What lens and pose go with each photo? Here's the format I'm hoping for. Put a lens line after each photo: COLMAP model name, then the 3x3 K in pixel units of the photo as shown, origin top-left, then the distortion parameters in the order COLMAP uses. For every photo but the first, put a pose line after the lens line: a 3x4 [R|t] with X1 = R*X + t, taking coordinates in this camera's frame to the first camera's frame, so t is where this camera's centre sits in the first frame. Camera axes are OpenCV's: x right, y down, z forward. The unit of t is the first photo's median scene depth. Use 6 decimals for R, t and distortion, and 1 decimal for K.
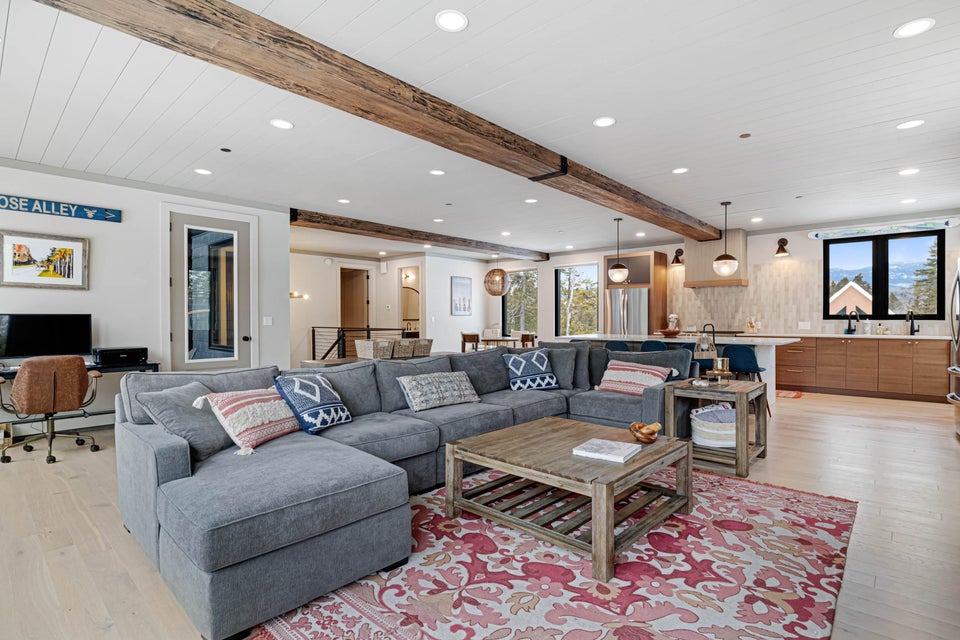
lens RADIAL K [[460.0, 0, 468.9], [0, 460.0, 320.2], [0, 0, 1]] dist [-0.013249, -0.000637]
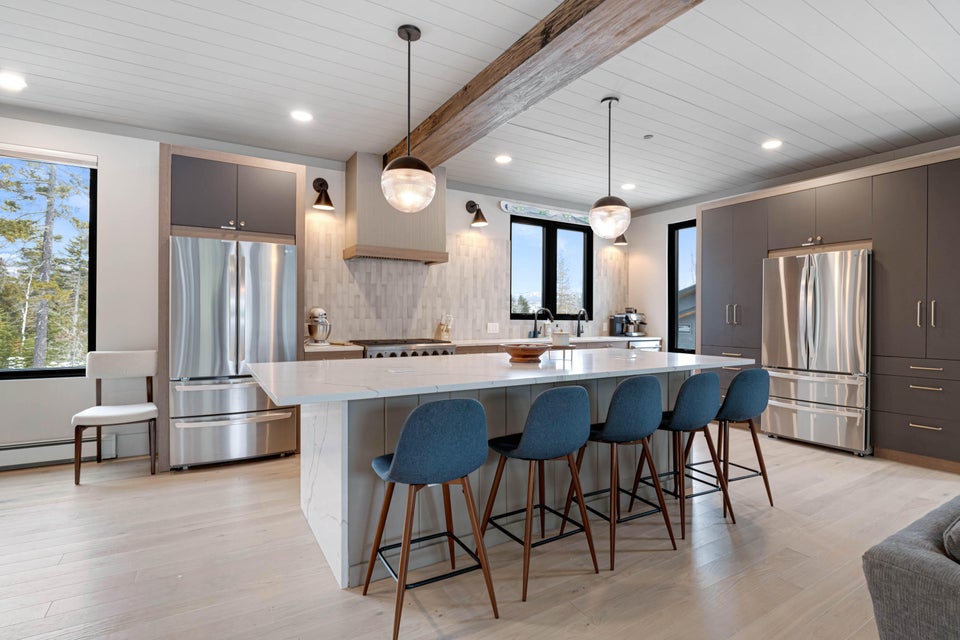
lens RADIAL K [[481.7, 0, 478.7], [0, 481.7, 321.0], [0, 0, 1]] dist [-0.000980, -0.000073]
pose [[0.257437, -0.004230, 0.966286, -0.008853], [-0.003435, 0.999980, 0.005293, -0.003205], [-0.966289, -0.004682, 0.257417, 0.820588]]
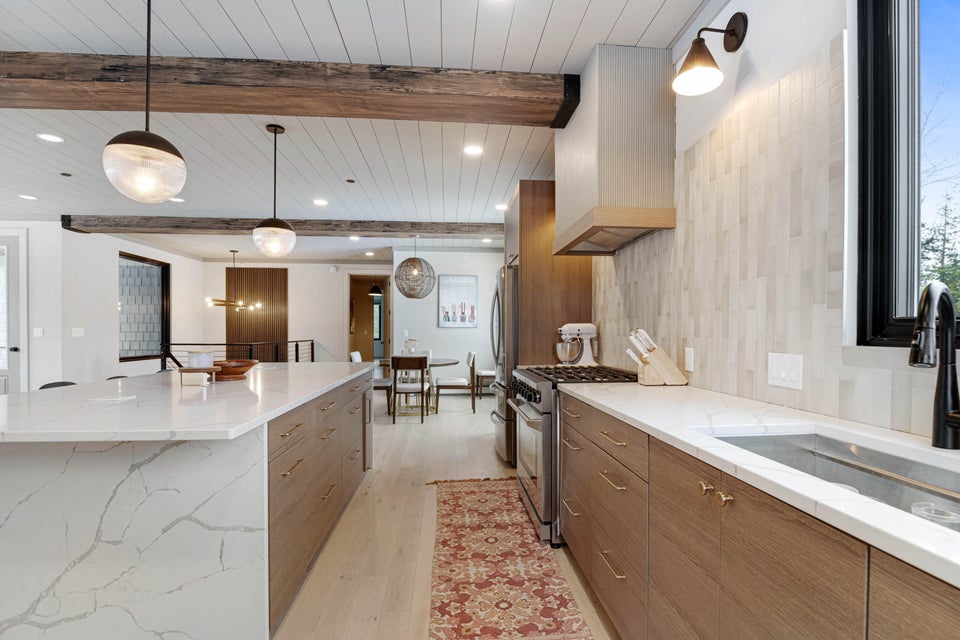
lens RADIAL K [[460.0, 0, 480.8], [0, 460.0, 334.8], [0, 0, 1]] dist [-0.013249, -0.000637]
pose [[0.750332, 0.009443, -0.660993, 0.764908], [-0.008360, 0.999954, 0.004796, -0.004904], [0.661008, 0.001927, 0.750376, 0.736948]]
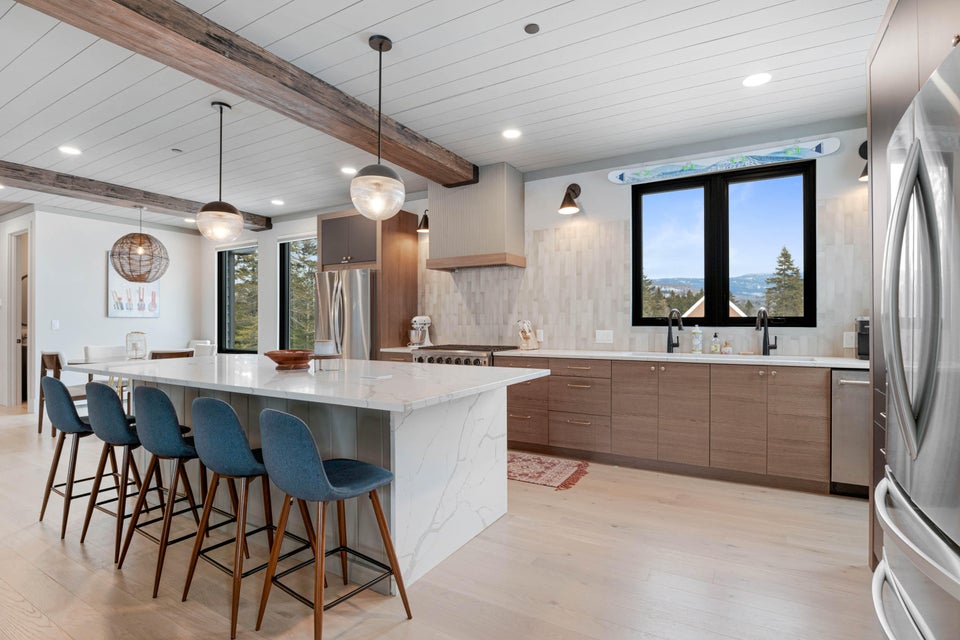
lens RADIAL K [[460.0, 0, 496.9], [0, 460.0, 317.8], [0, 0, 1]] dist [-0.013249, -0.000637]
pose [[0.970160, 0.004952, 0.242414, 0.464760], [-0.001211, 0.999878, -0.015577, -0.002532], [-0.242461, 0.014819, 0.970048, 0.477362]]
